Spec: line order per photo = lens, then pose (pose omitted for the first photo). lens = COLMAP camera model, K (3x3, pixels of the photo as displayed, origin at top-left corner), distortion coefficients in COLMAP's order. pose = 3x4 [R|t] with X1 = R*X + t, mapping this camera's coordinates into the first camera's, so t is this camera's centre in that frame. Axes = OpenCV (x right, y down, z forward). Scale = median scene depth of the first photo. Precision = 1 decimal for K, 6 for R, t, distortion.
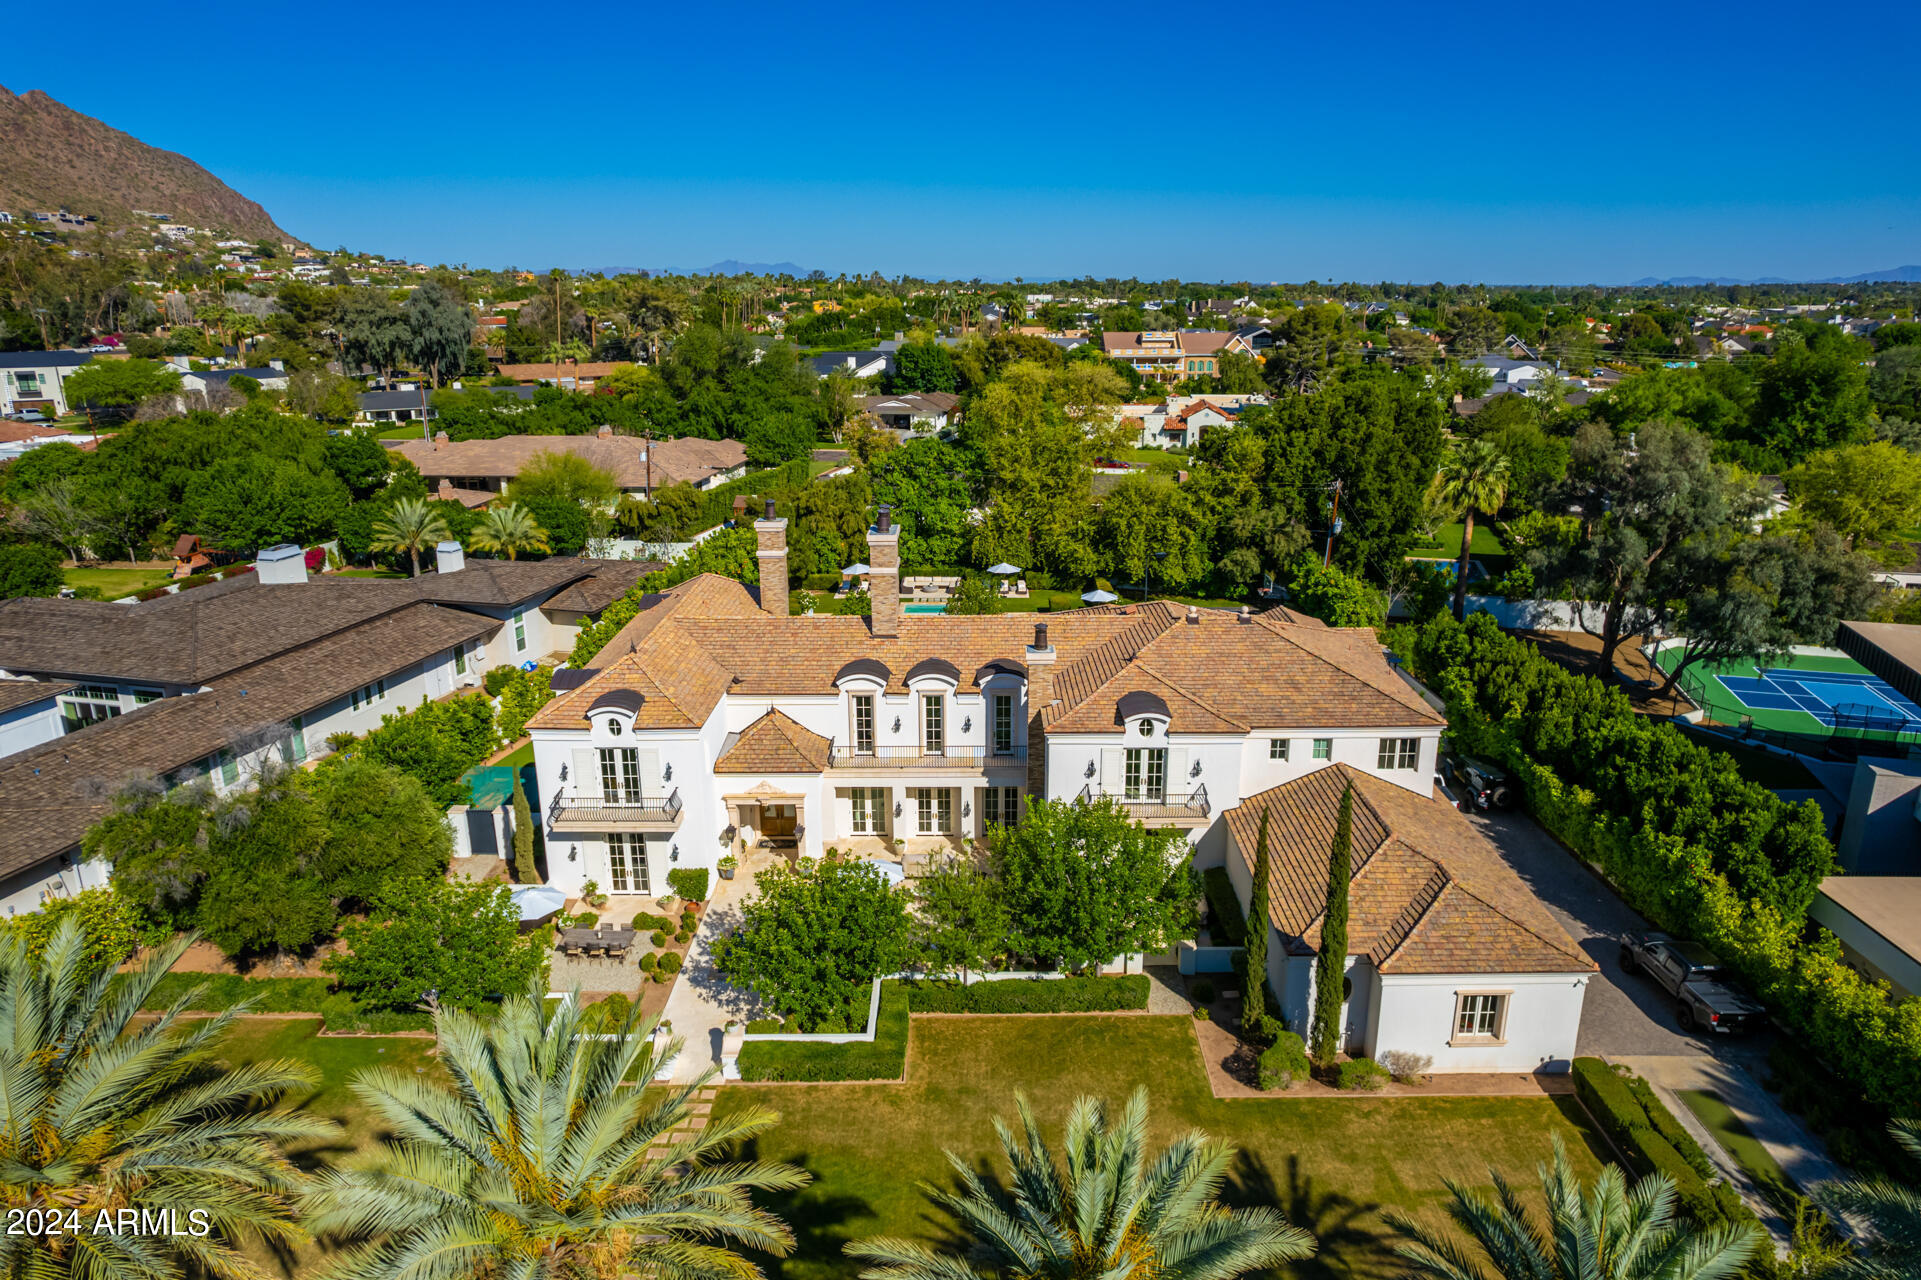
lens RADIAL K [[1221.4, 0, 968.2], [0, 1221.4, 641.5], [0, 0, 1]] dist [-0.068368, 0.061148]
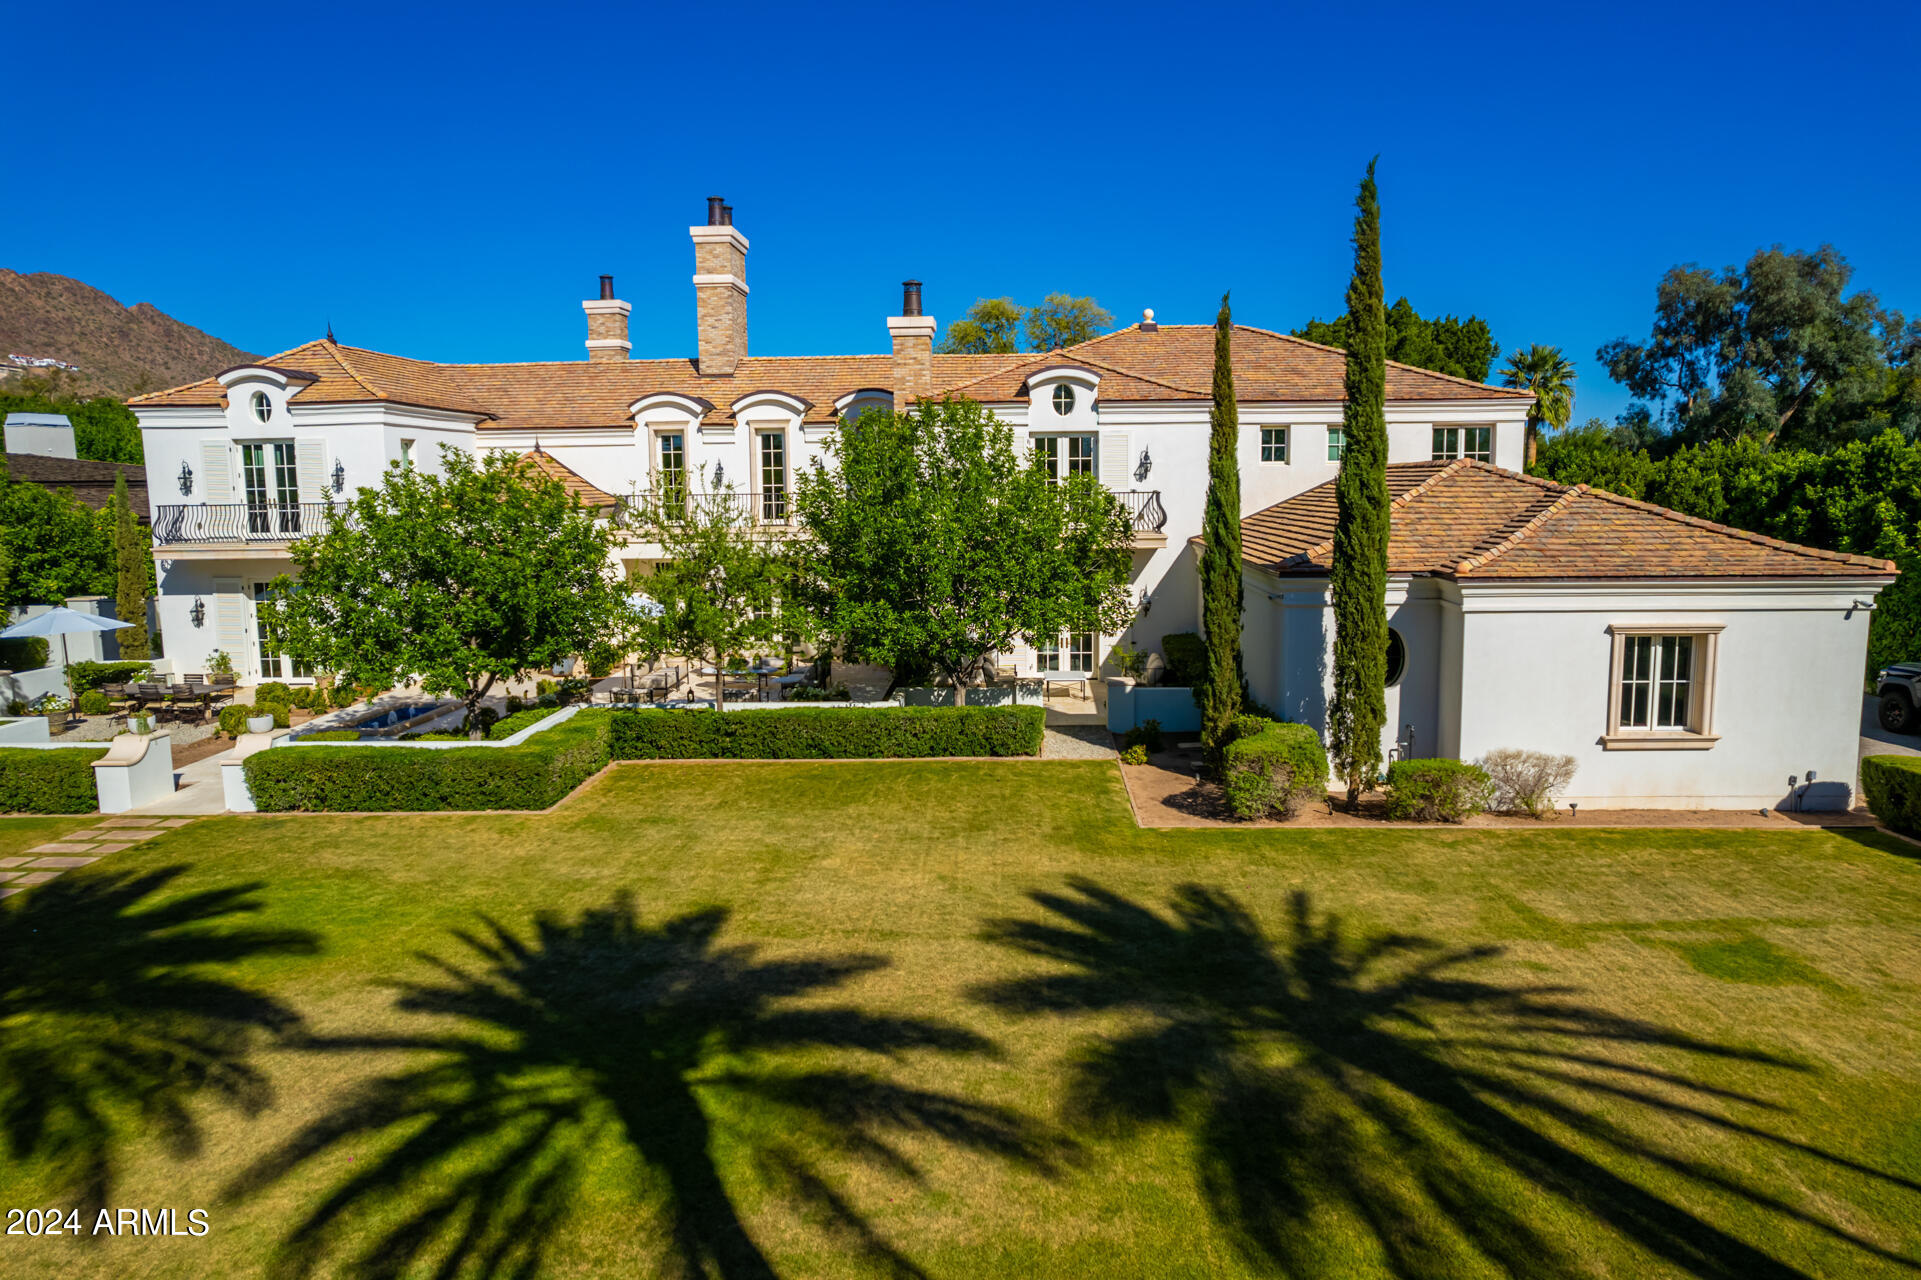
lens RADIAL K [[1221.4, 0, 968.2], [0, 1221.4, 641.5], [0, 0, 1]] dist [-0.068368, 0.061148]
pose [[0.999405, 0.000678, -0.034476, 0.115987], [-0.006077, 0.987623, -0.156727, 0.293196], [0.033943, 0.156843, 0.987040, 0.377293]]
